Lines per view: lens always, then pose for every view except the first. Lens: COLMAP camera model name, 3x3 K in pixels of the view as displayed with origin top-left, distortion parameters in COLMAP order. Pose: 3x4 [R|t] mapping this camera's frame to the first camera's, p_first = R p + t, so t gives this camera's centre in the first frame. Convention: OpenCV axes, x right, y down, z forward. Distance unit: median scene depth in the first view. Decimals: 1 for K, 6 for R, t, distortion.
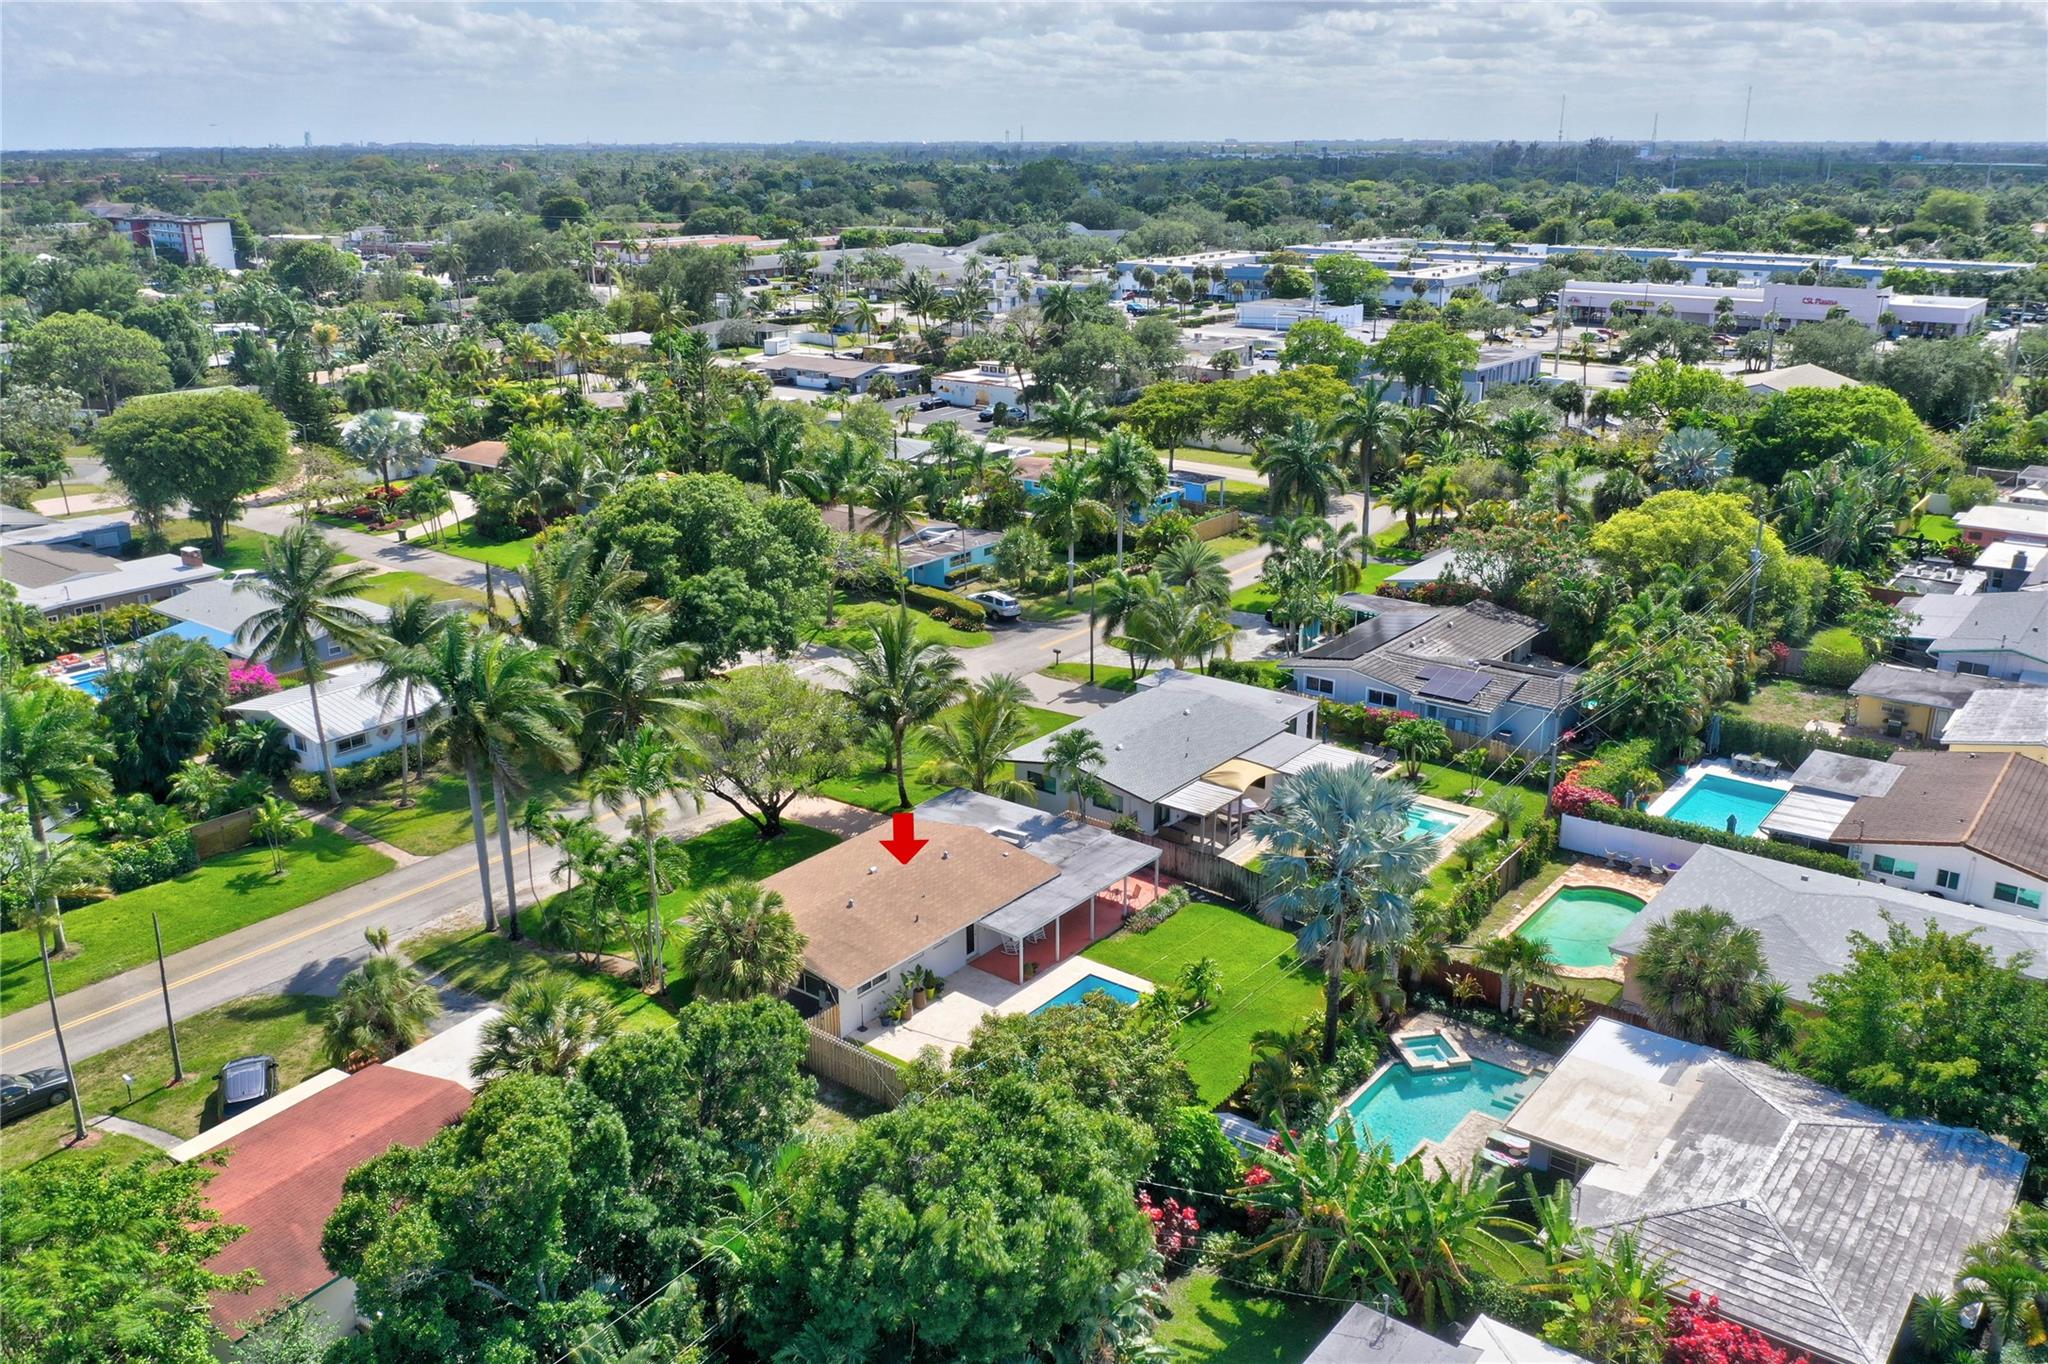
lens RADIAL K [[1614.1, 0, 1022.5], [0, 1614.1, 756.5], [0, 0, 1]] dist [-0.012765, -0.003116]
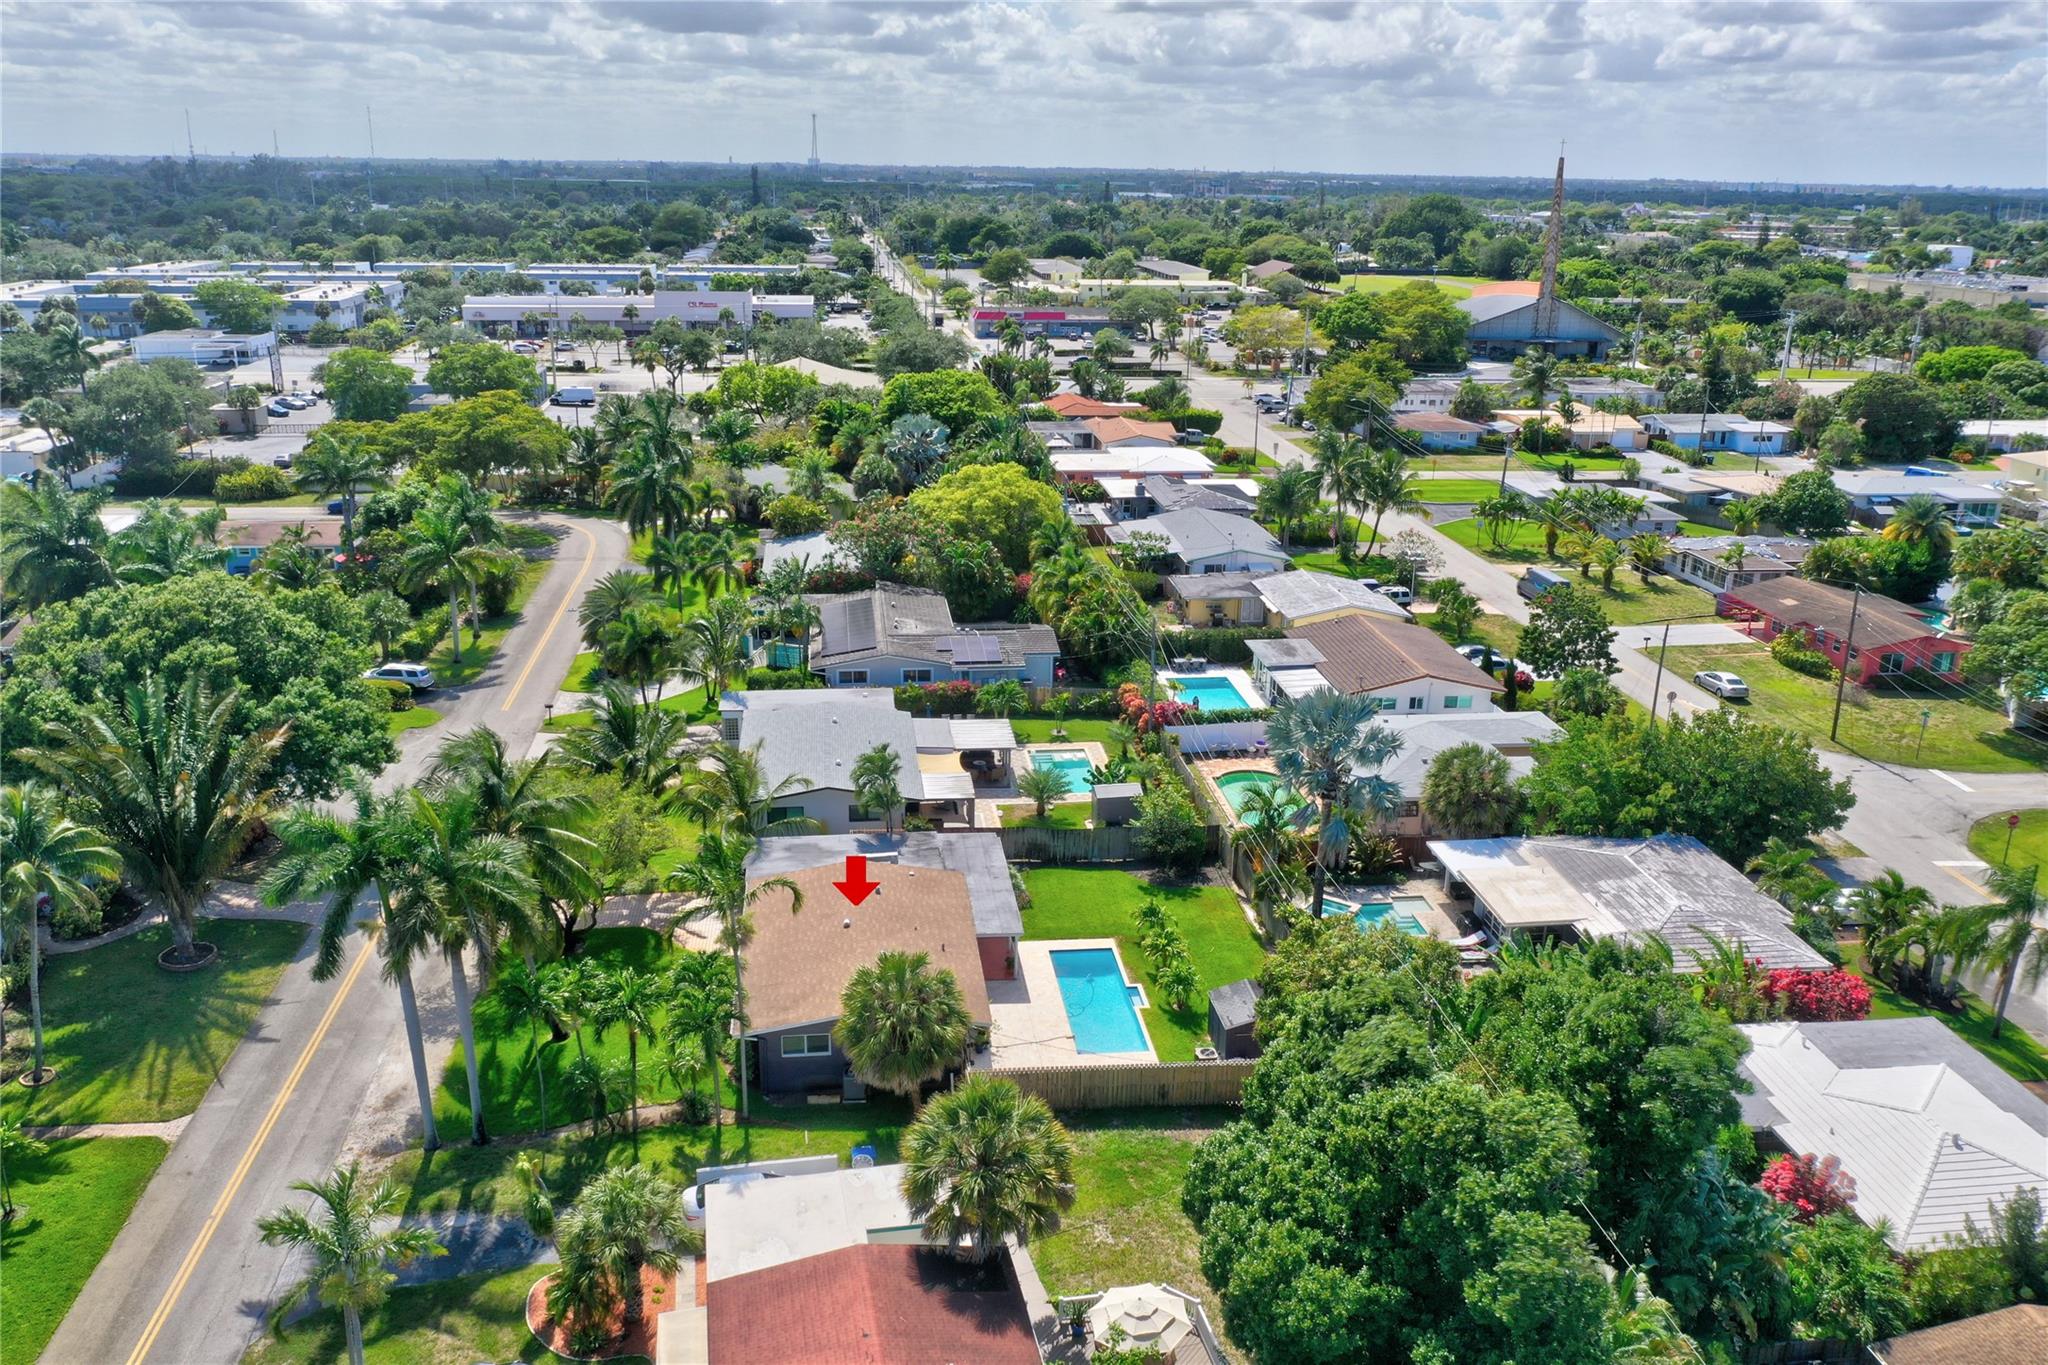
lens RADIAL K [[1614.1, 0, 1012.5], [0, 1614.1, 691.0], [0, 0, 1]] dist [-0.012765, -0.003116]
pose [[0.711960, -0.203957, 0.671948, -0.448687], [0.233830, 0.971140, 0.047017, -0.059740], [-0.662146, 0.123647, 0.739104, 0.144137]]
